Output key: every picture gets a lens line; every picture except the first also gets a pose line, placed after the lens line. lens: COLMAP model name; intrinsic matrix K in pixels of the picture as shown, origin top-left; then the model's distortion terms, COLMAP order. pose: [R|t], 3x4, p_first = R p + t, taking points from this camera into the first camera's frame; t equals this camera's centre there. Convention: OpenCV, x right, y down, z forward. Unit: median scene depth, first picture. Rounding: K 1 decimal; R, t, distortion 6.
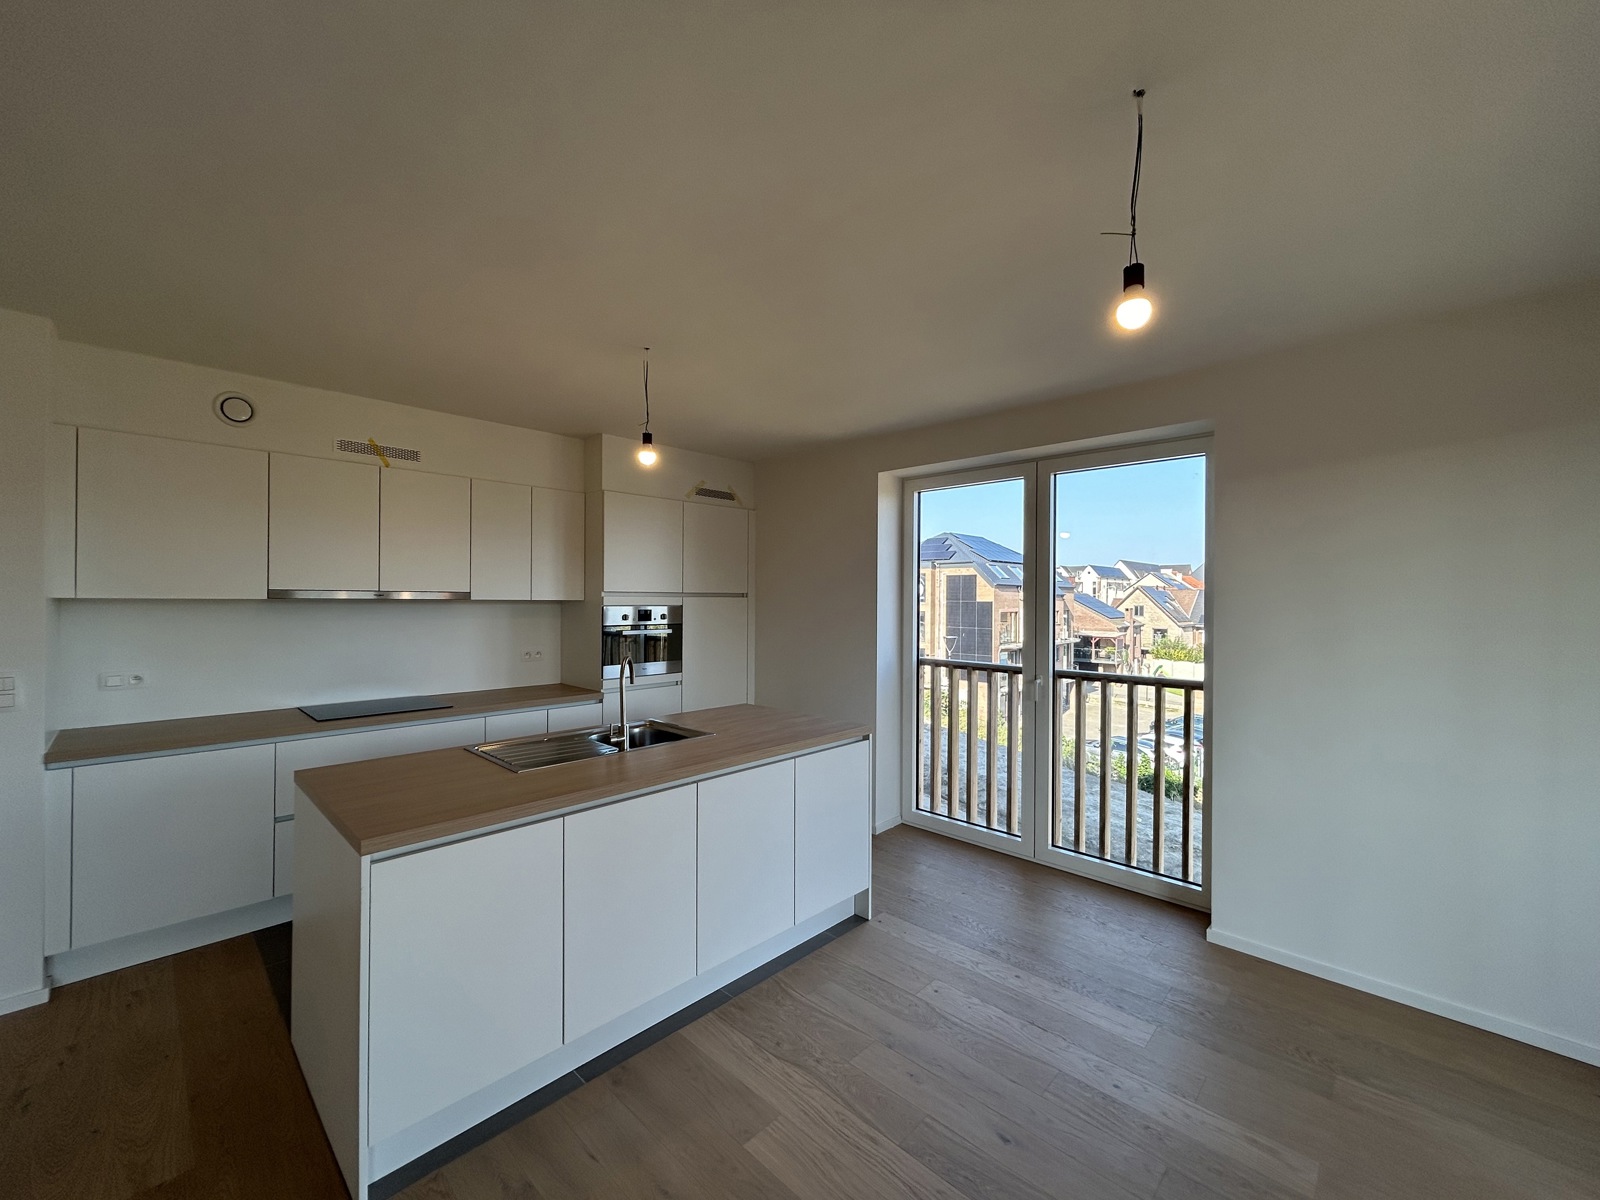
lens RADIAL K [[645.7, 0, 797.3], [0, 645.7, 597.8], [0, 0, 1]] dist [0.000282, 0.000573]
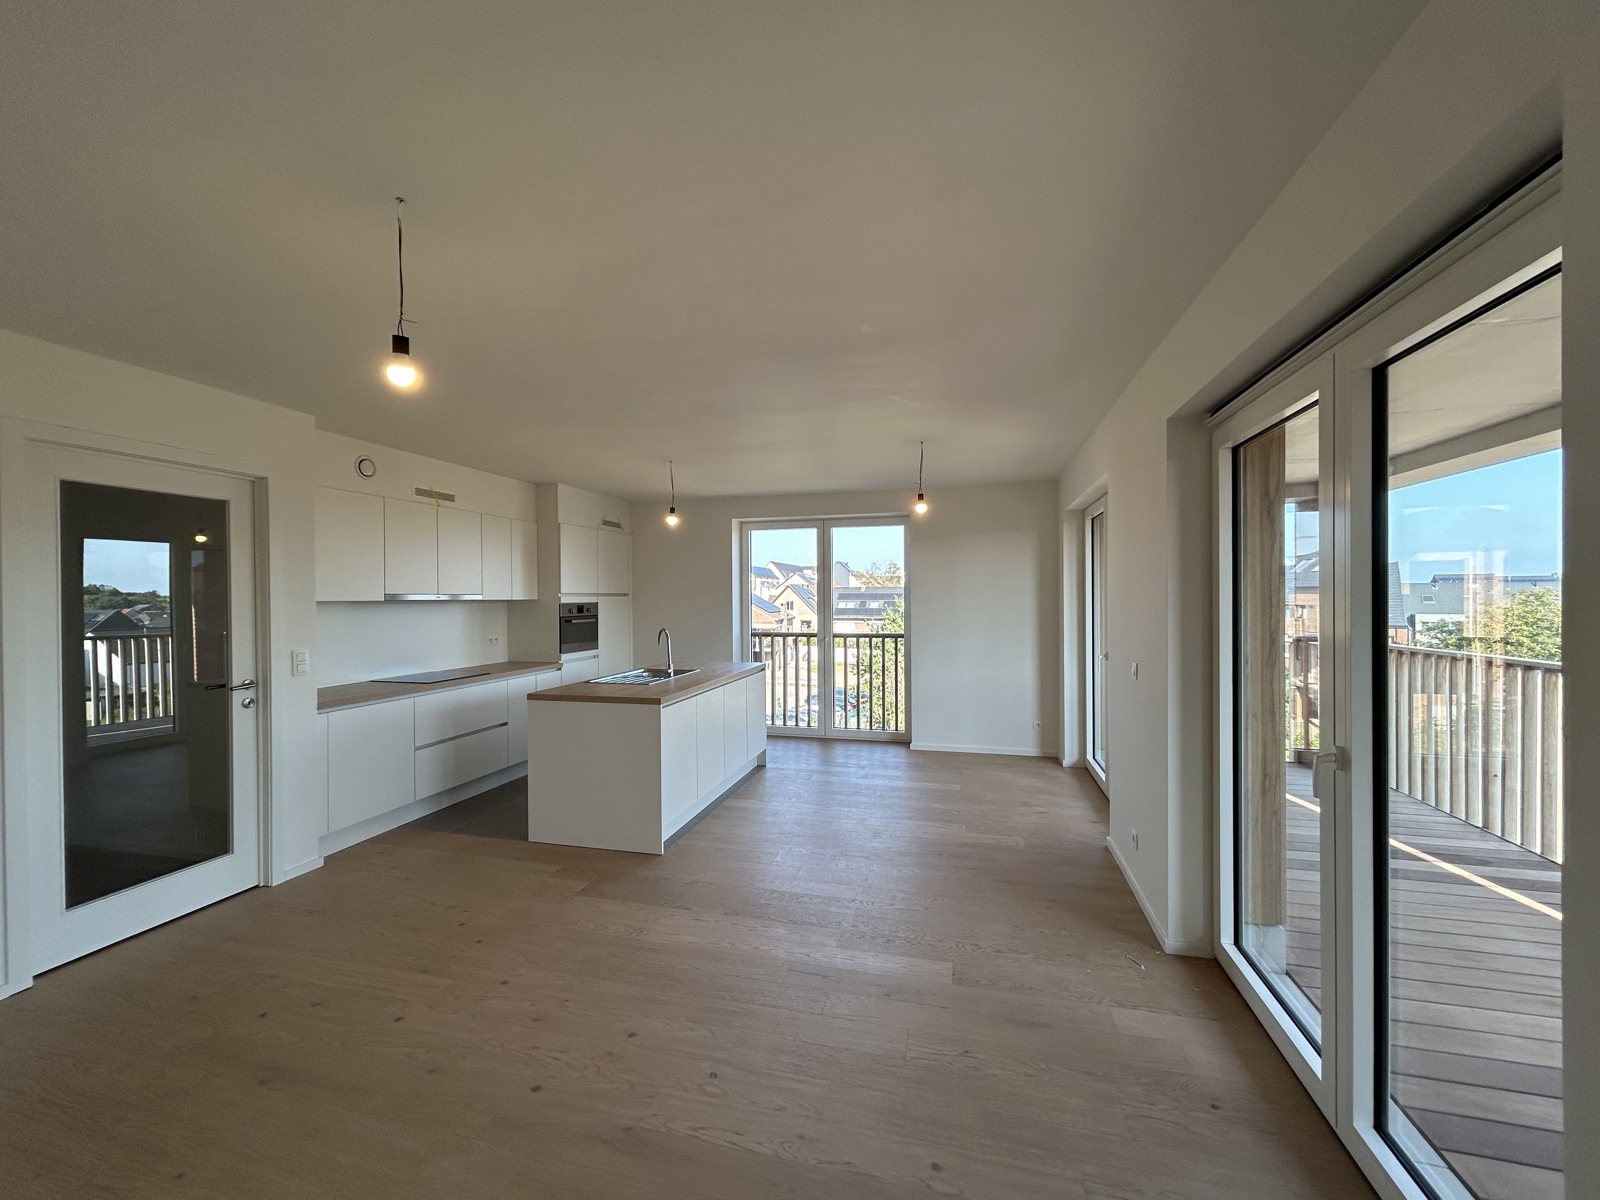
lens RADIAL K [[645.7, 0, 795.7], [0, 645.7, 602.5], [0, 0, 1]] dist [0.000282, 0.000573]
pose [[0.873803, -0.016124, 0.486013, -0.566837], [0.011556, 0.999856, 0.012393, -0.001029], [-0.486143, -0.005213, 0.873863, -0.539711]]
